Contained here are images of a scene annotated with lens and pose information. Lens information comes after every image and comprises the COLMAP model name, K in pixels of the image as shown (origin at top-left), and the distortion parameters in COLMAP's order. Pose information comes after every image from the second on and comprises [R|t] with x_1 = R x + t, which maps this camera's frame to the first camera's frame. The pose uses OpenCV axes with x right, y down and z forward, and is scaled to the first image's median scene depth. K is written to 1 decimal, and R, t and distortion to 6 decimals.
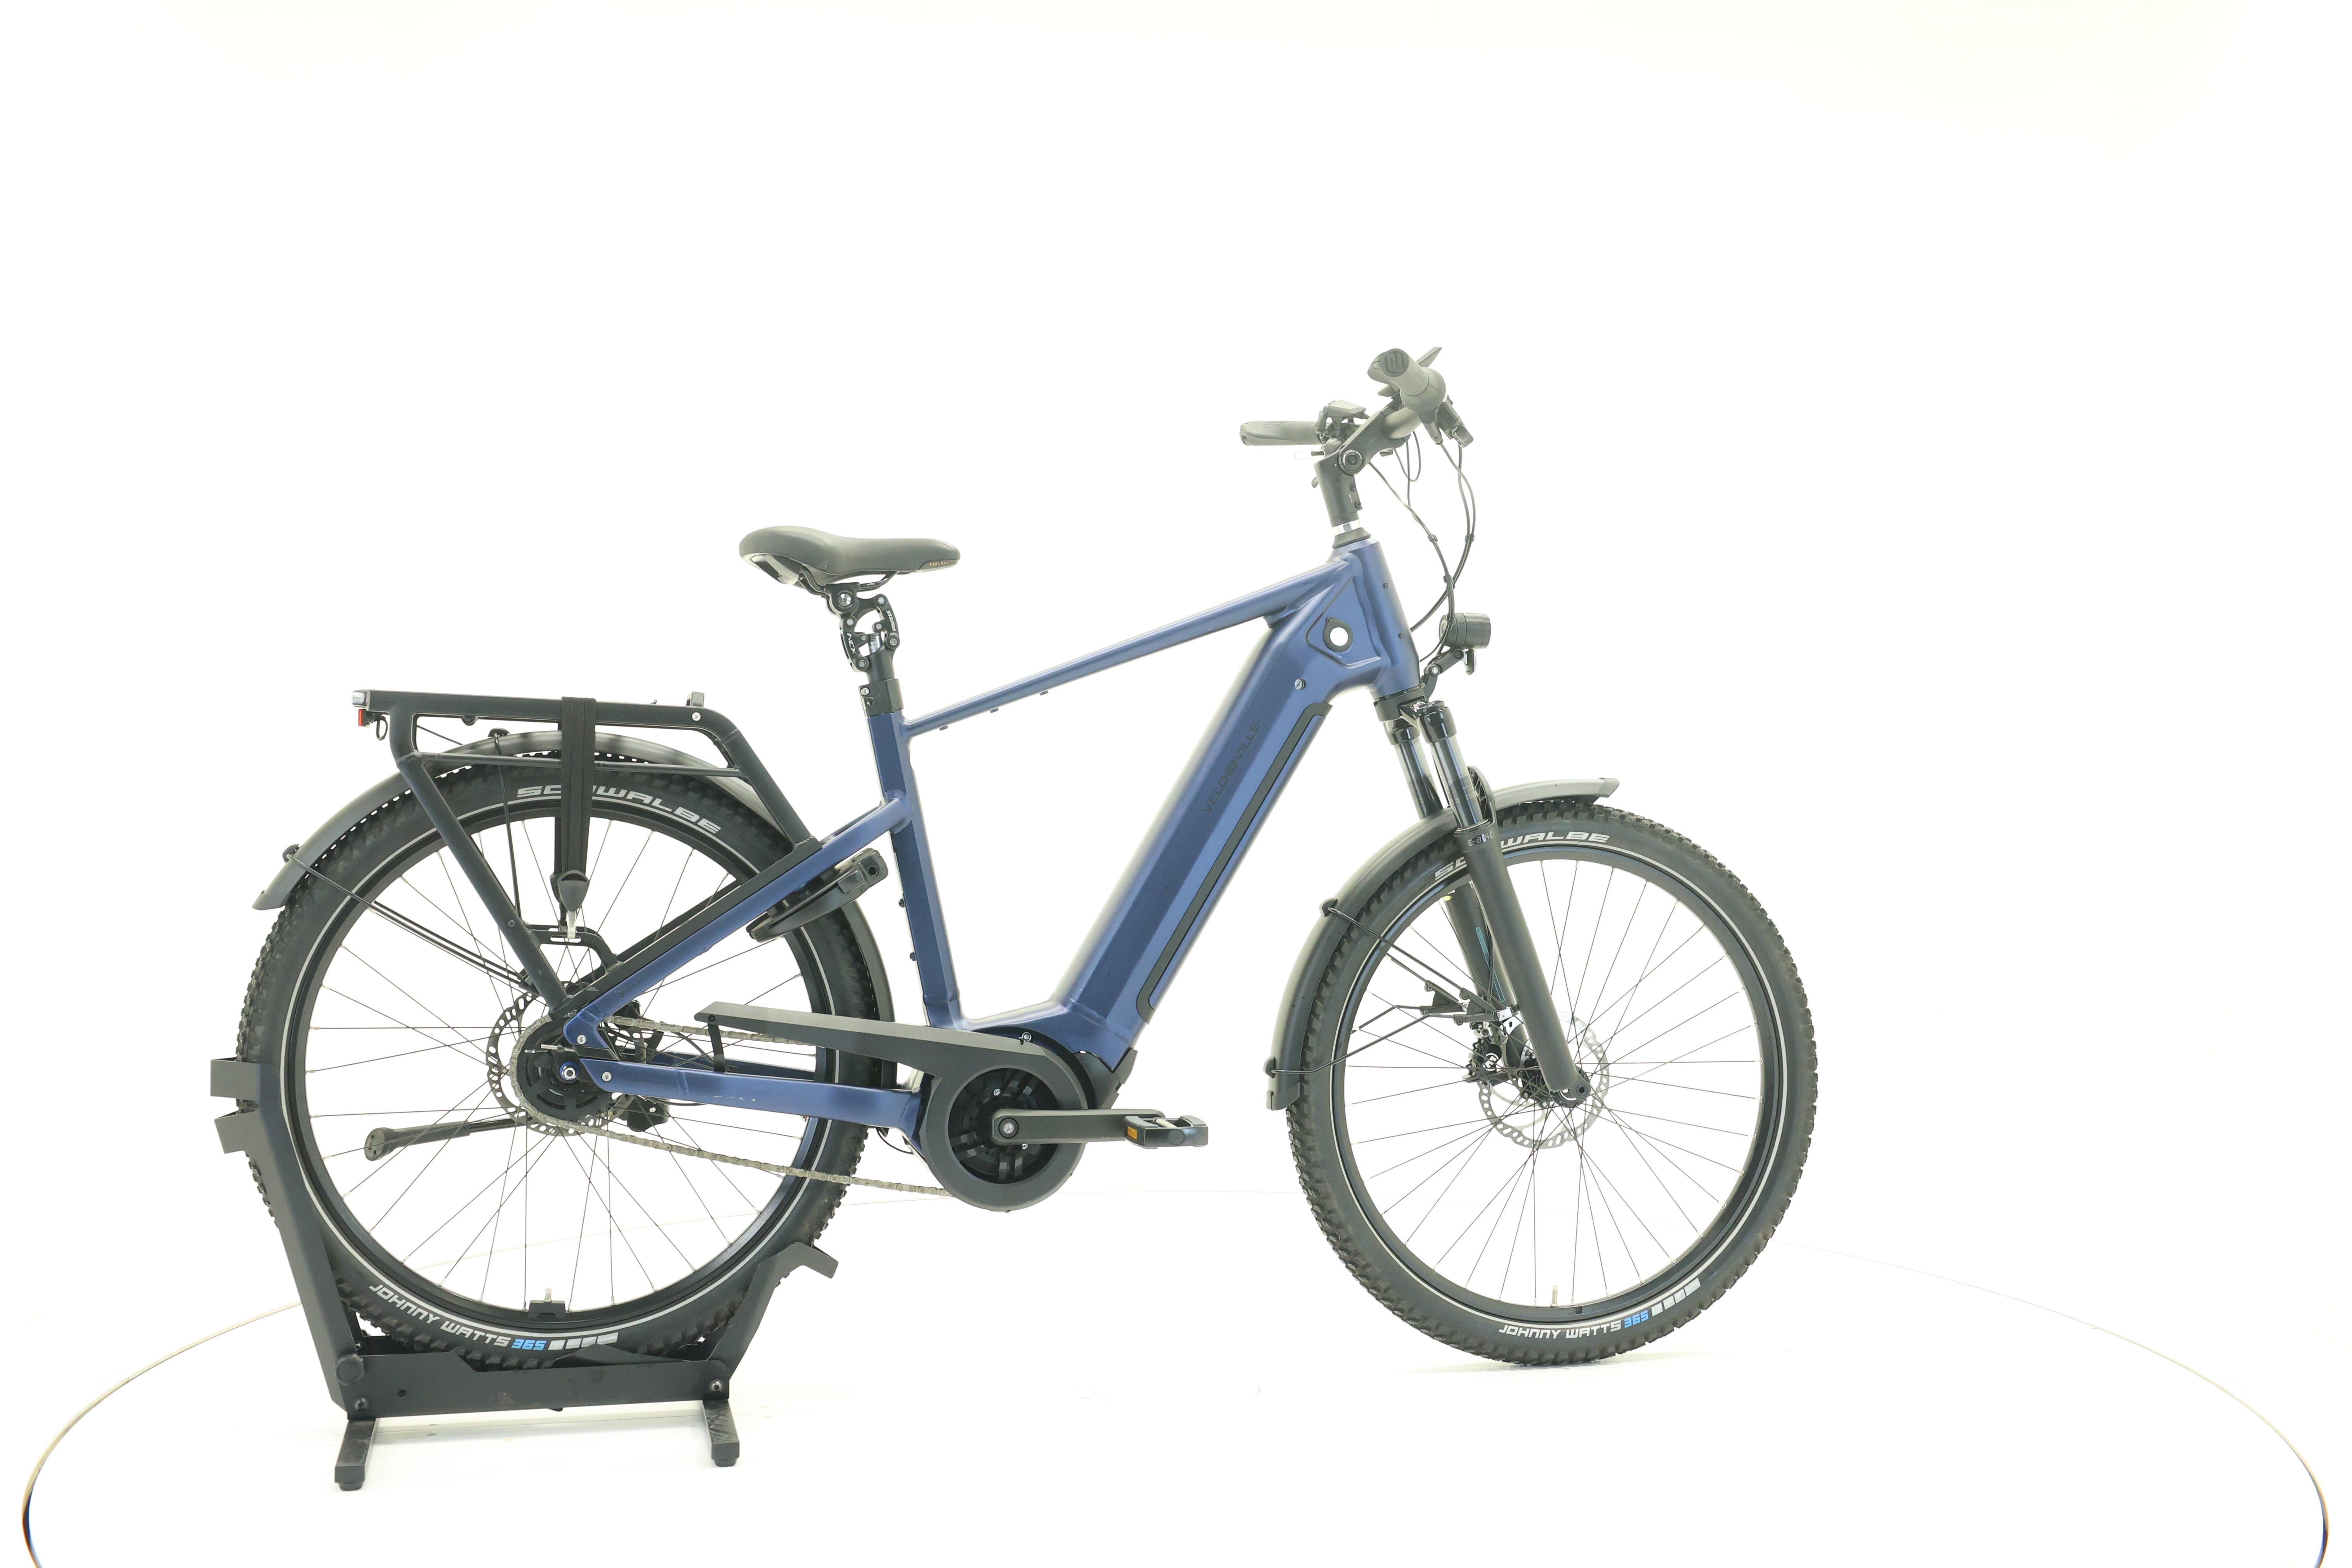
lens RADIAL K [[2480.9, 0, 1177.2], [0, 2480.9, 734.6], [0, 0, 1]] dist [-0.007063, 0.014351]
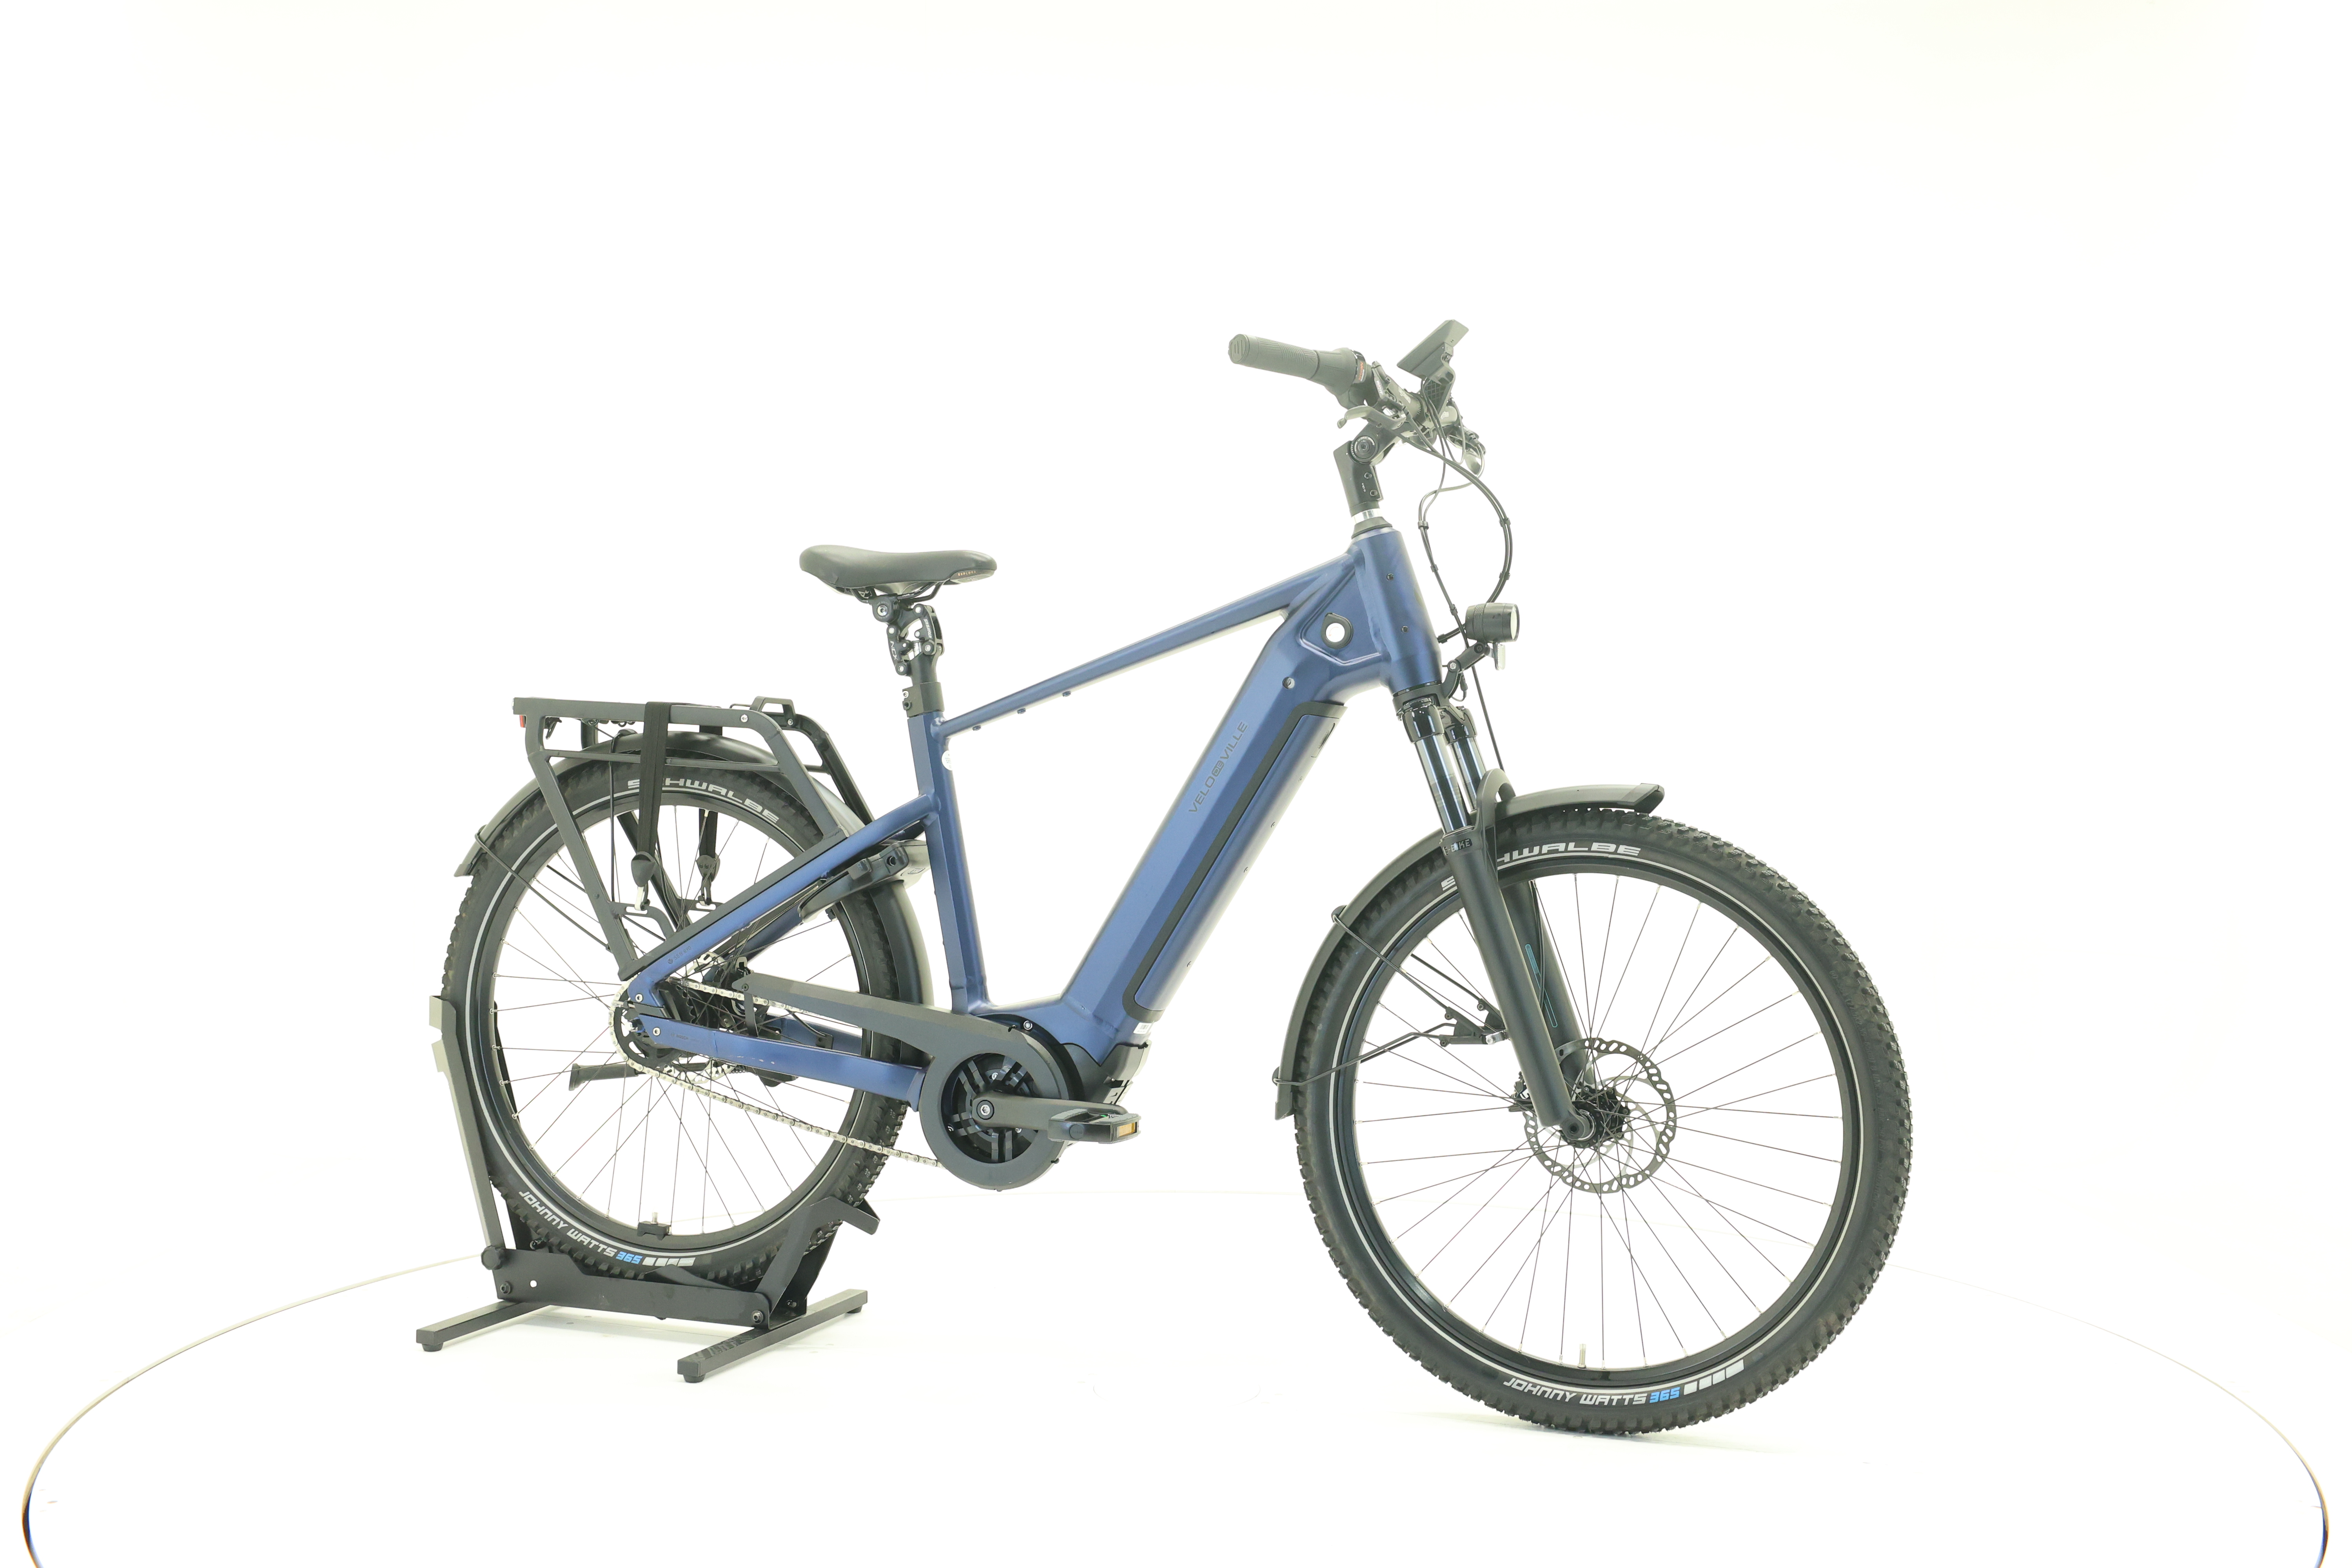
lens RADIAL K [[2480.9, 0, 1177.2], [0, 2480.9, 734.6], [0, 0, 1]] dist [-0.007063, 0.014351]
pose [[0.814355, -0.000531, -0.580367, 0.597257], [-0.001433, 0.999995, -0.002926, 0.003007], [0.580365, 0.003215, 0.814350, 0.190653]]
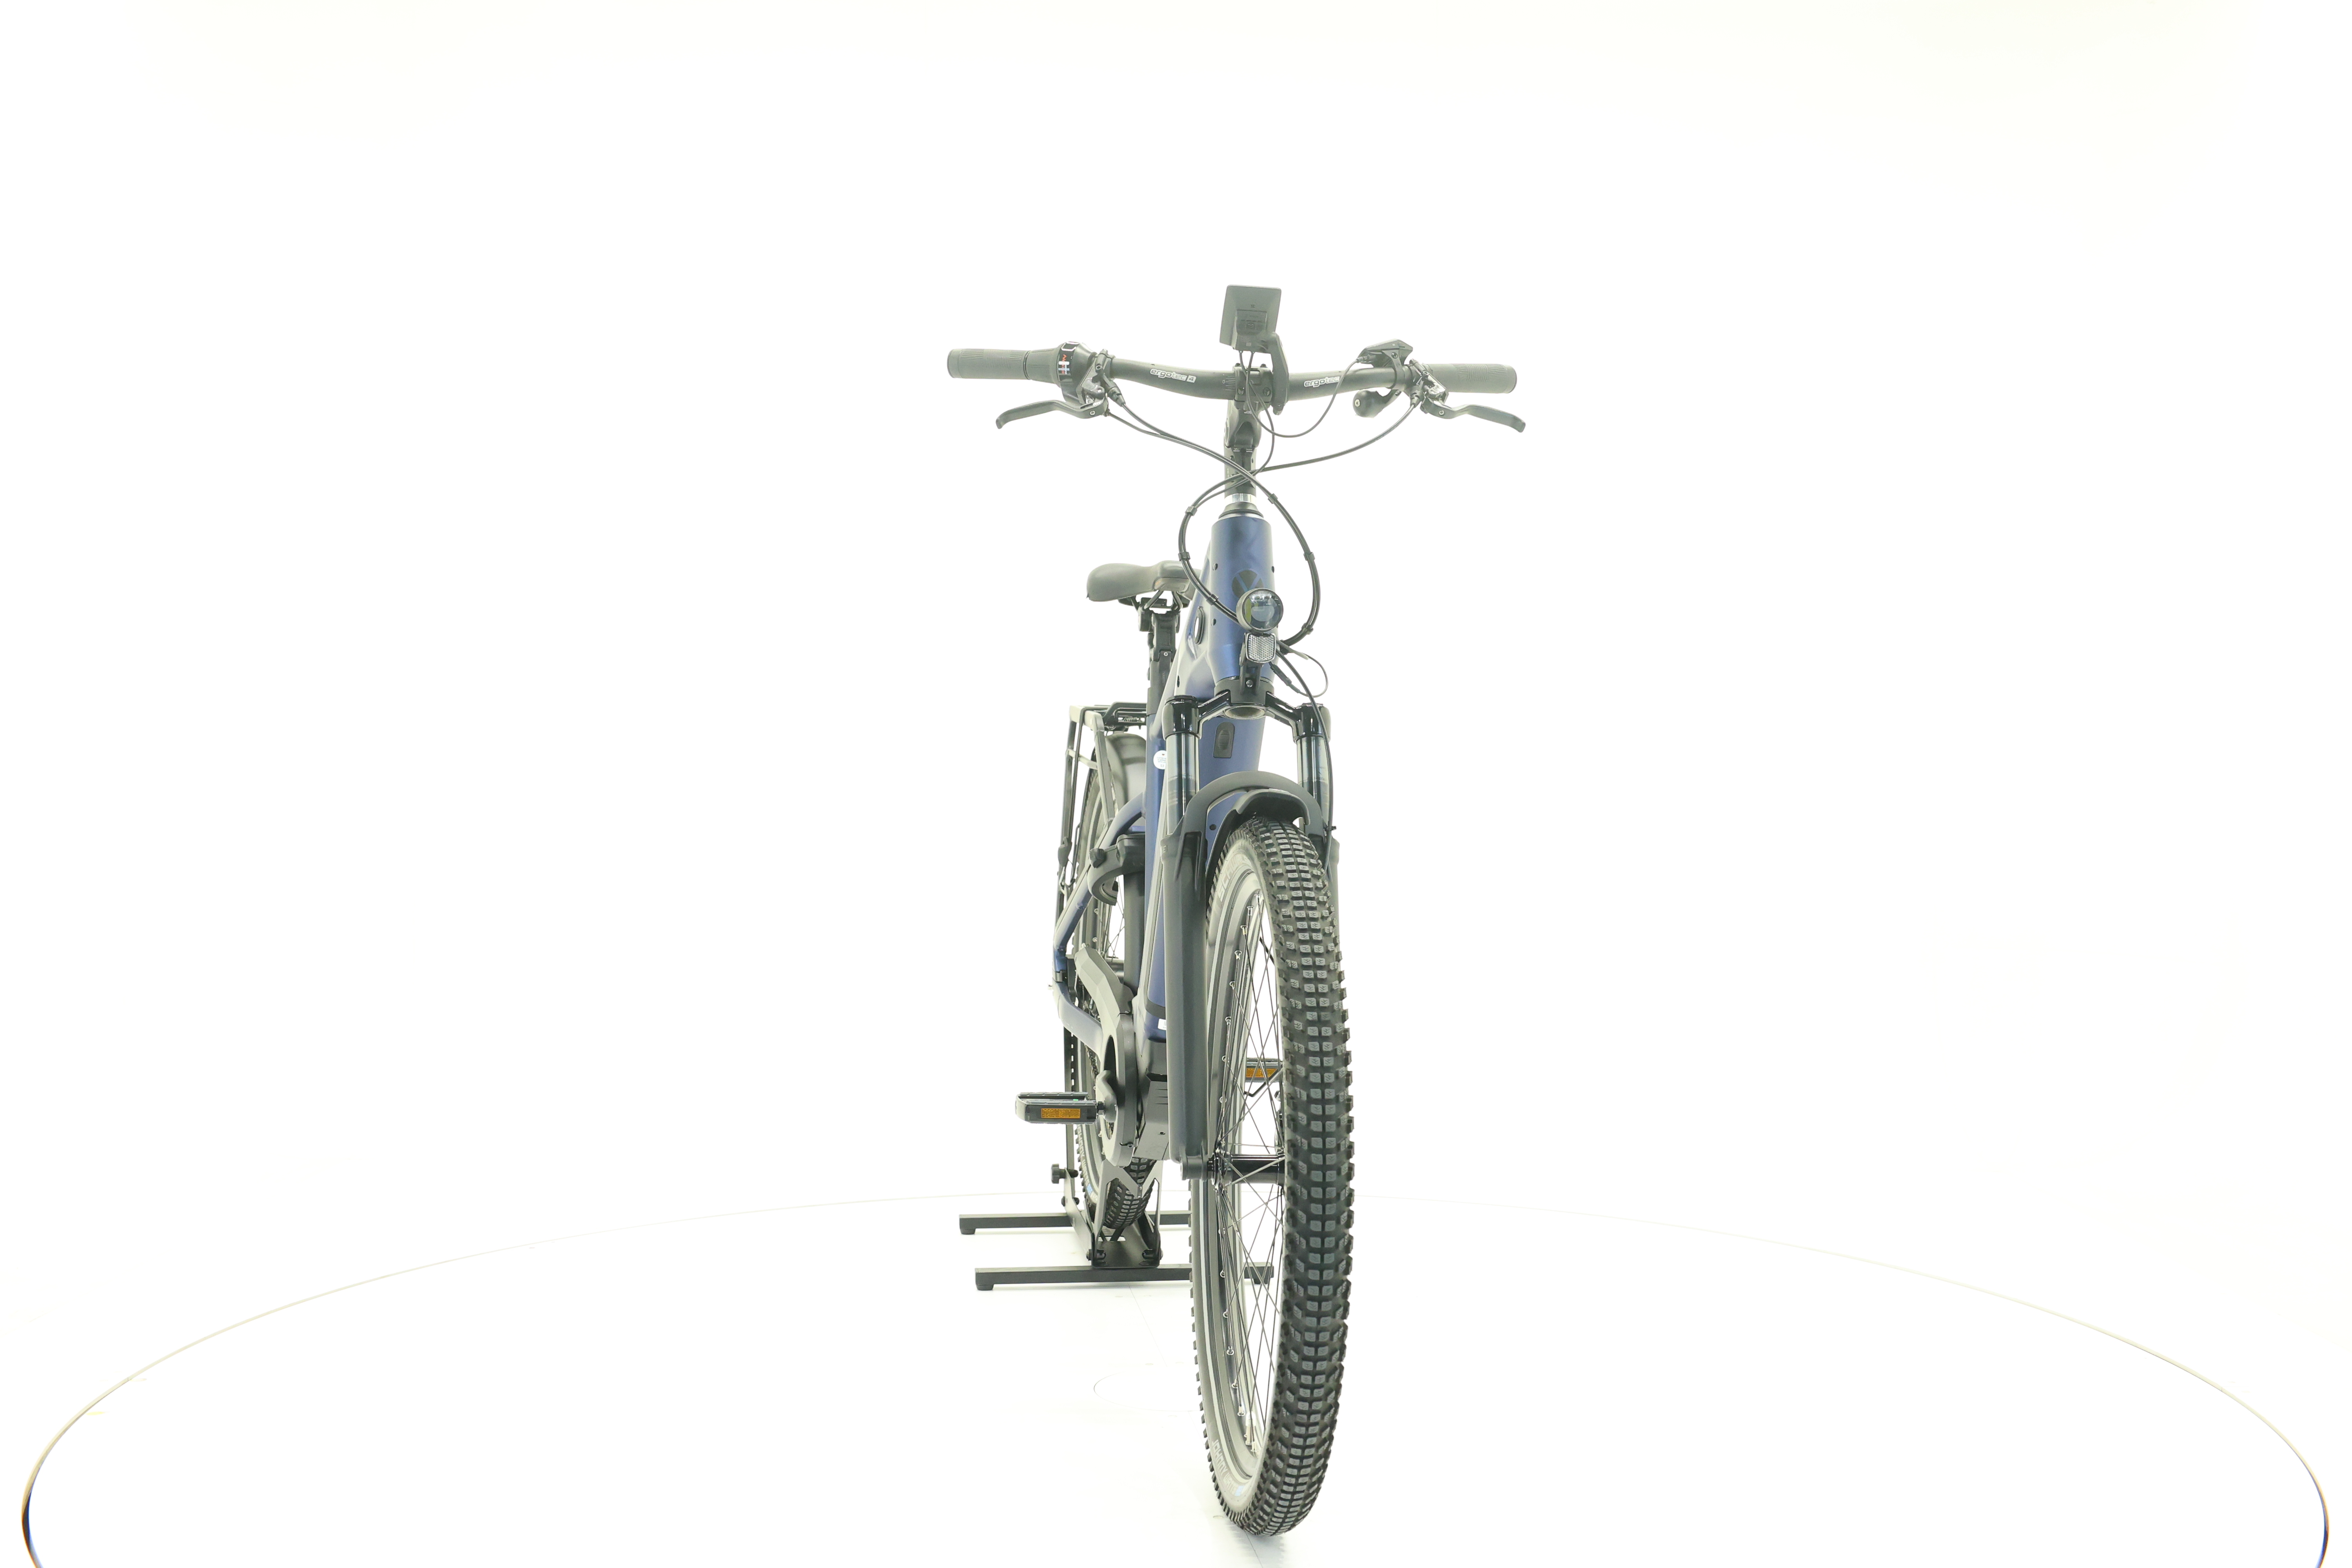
lens RADIAL K [[2480.9, 0, 1177.2], [0, 2480.9, 734.6], [0, 0, 1]] dist [-0.007063, 0.014351]
pose [[-0.109151, -0.003788, -0.994018, 1.022600], [-0.005416, 0.999980, -0.003216, 0.003407], [0.994010, 0.005032, -0.109170, 1.140831]]
